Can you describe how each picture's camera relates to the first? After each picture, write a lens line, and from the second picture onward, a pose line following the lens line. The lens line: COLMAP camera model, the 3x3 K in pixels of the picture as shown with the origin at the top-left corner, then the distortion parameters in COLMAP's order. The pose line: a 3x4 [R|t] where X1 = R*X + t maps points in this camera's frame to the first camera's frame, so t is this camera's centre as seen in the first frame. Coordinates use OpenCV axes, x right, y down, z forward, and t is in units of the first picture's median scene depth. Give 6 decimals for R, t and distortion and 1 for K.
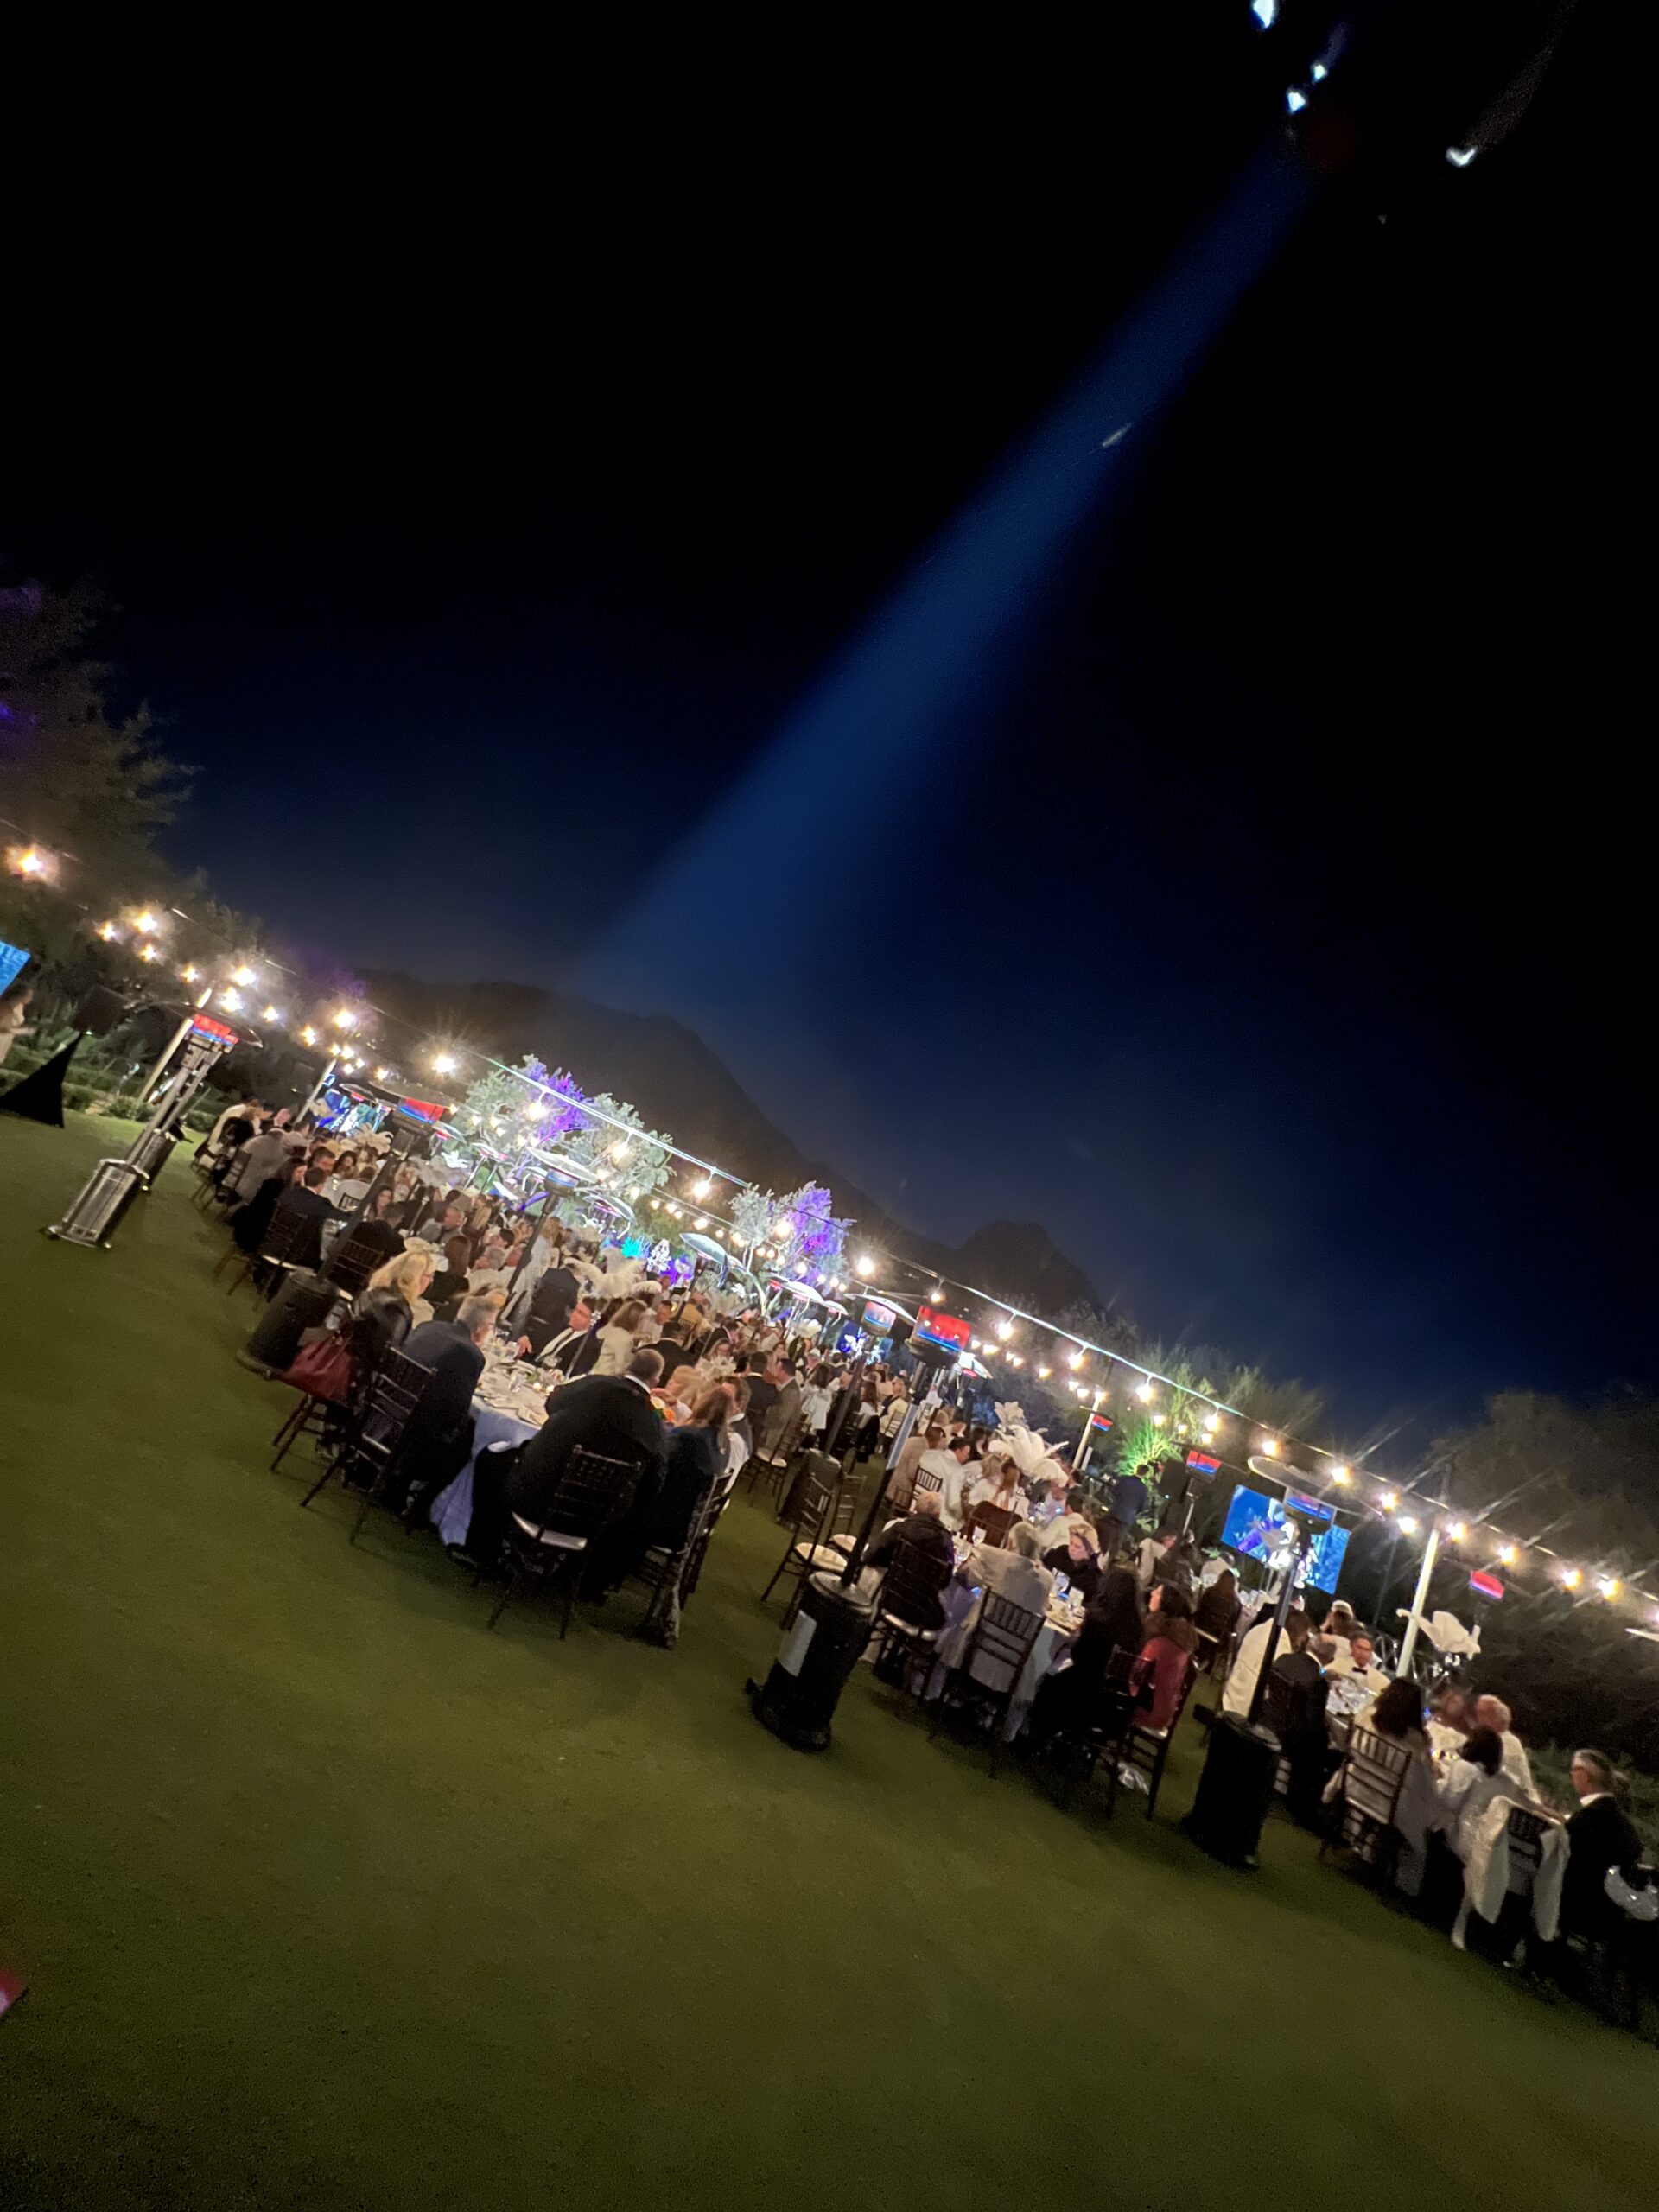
lens RADIAL K [[898.7, 0, 826.5], [0, 898.7, 1088.8], [0, 0, 1]] dist [0.001351, -0.000718]
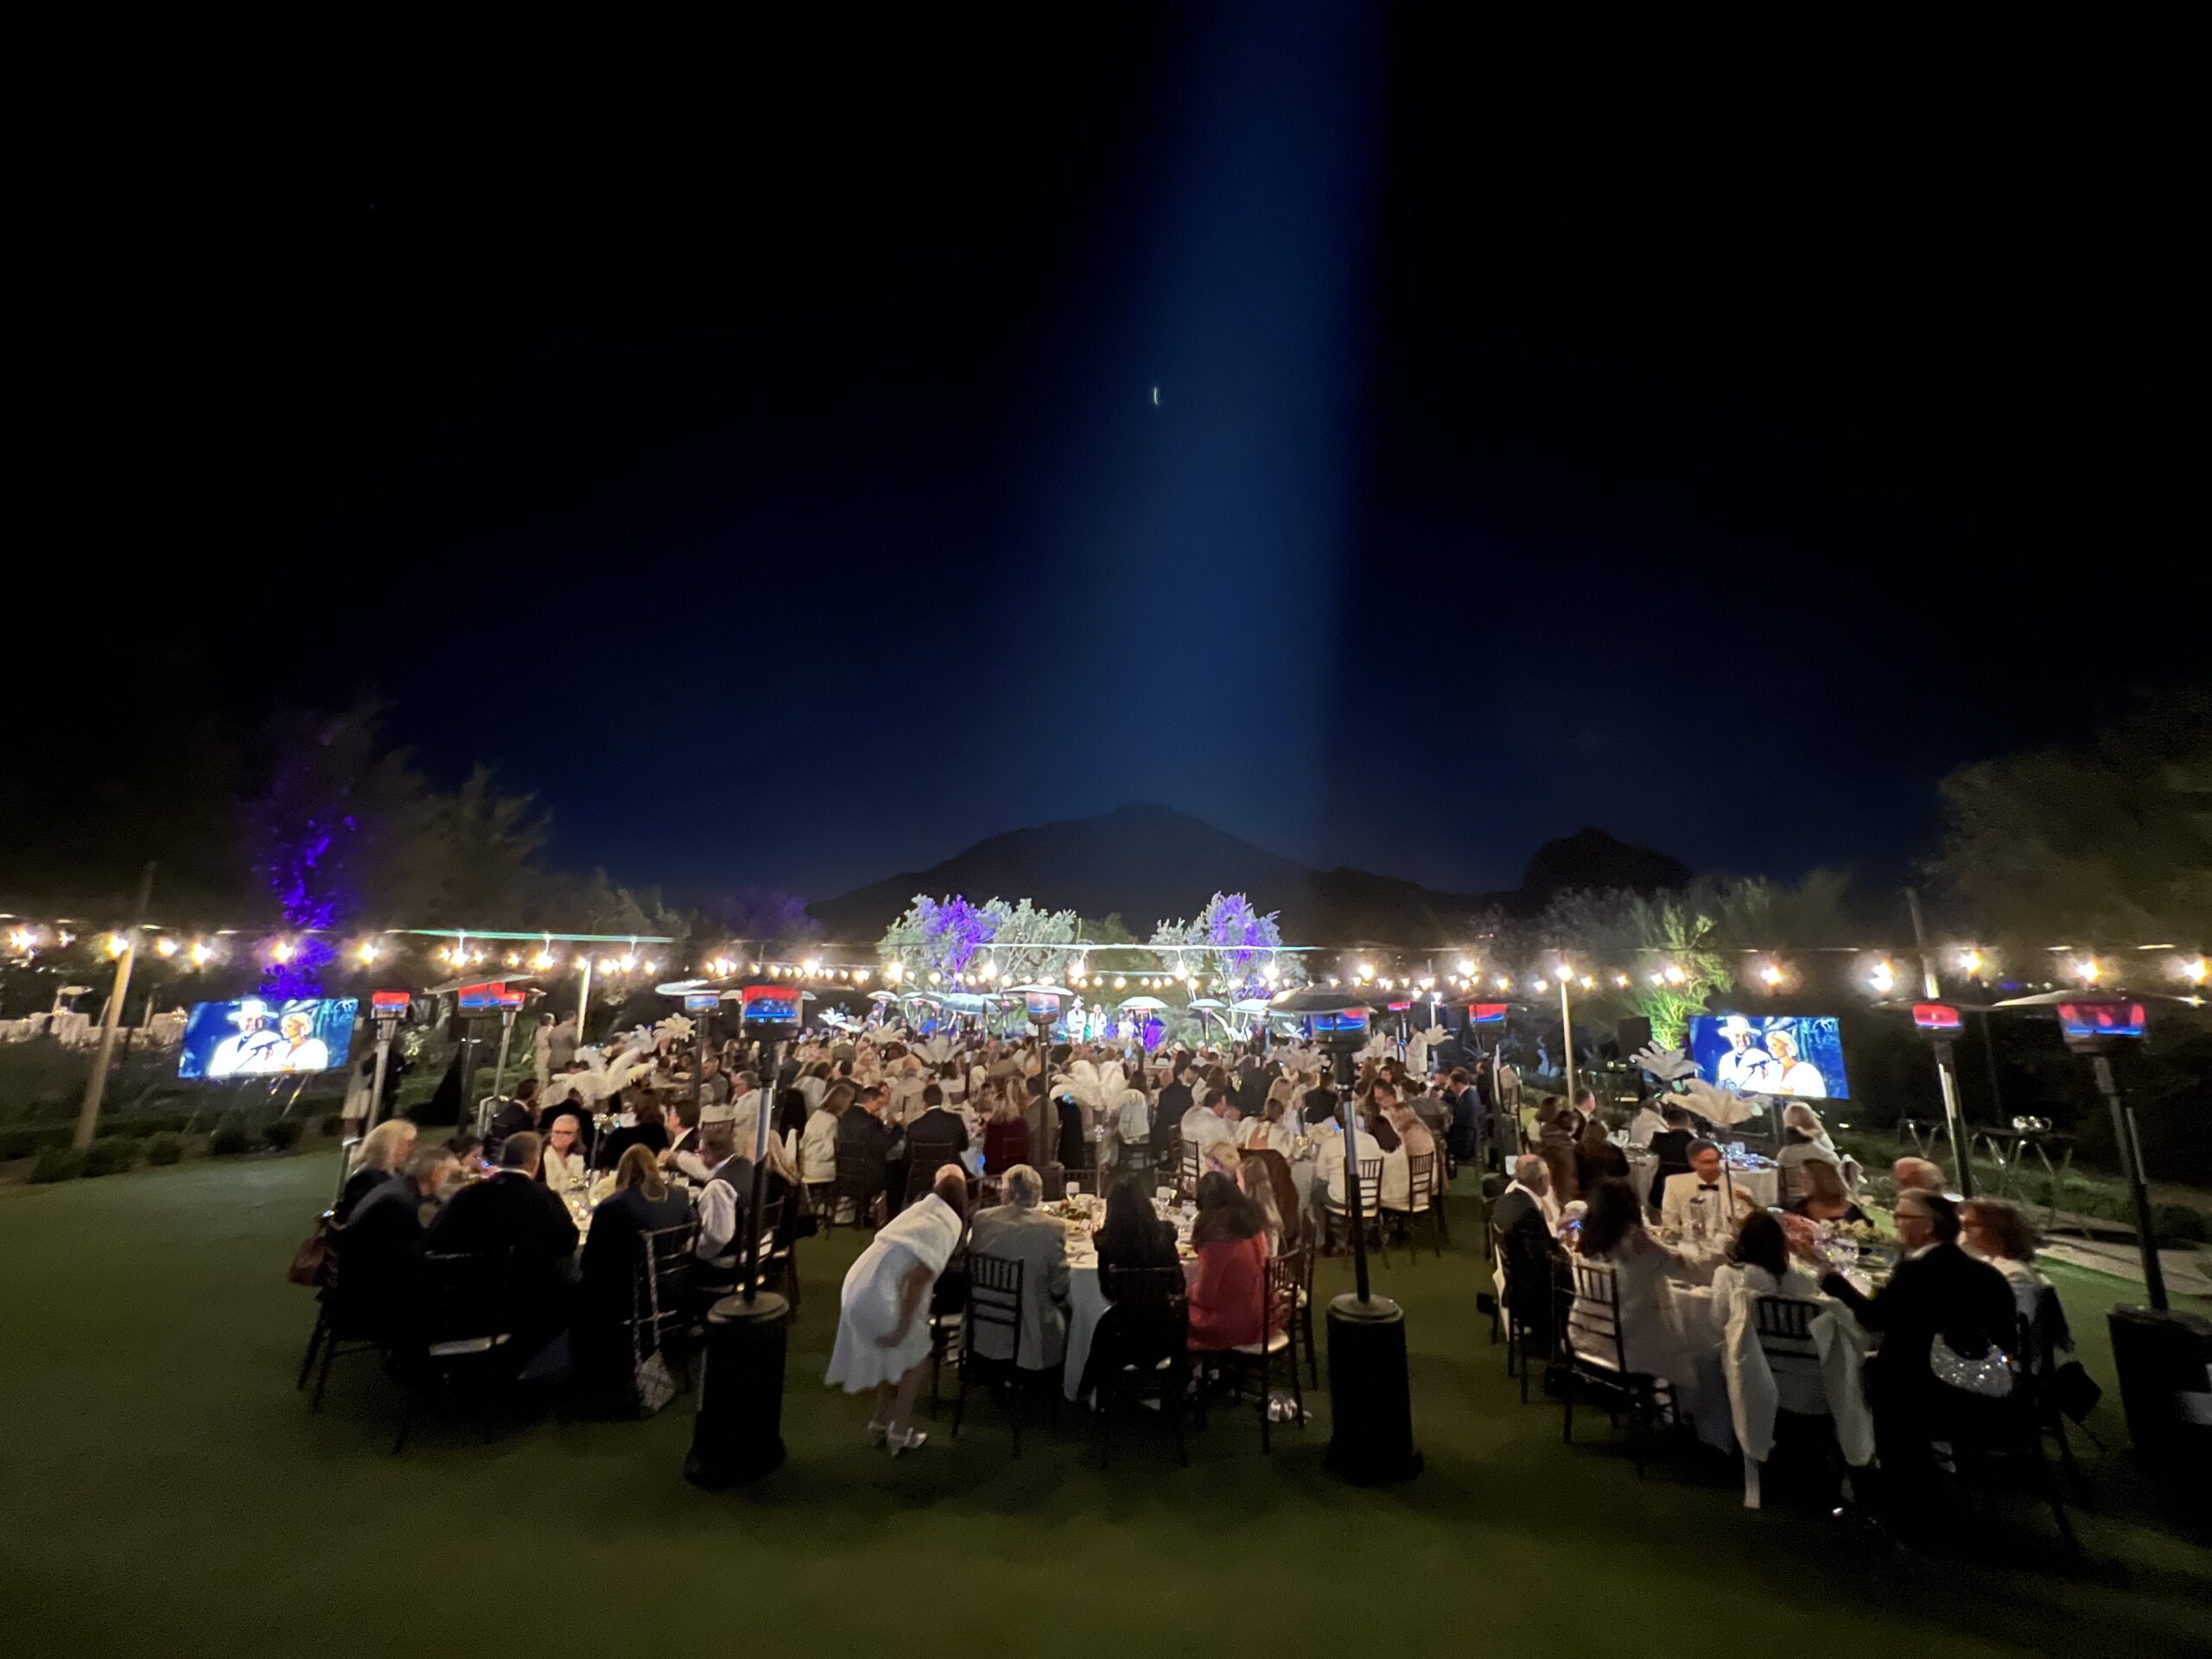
lens RADIAL K [[898.7, 0, 1102.4], [0, 898.7, 836.2], [0, 0, 1]] dist [0.001351, -0.000718]
pose [[0.870029, -0.431382, -0.238662, 0.618675], [0.427991, 0.901172, -0.068654, 0.288988], [0.244692, -0.042414, 0.968673, 0.196351]]
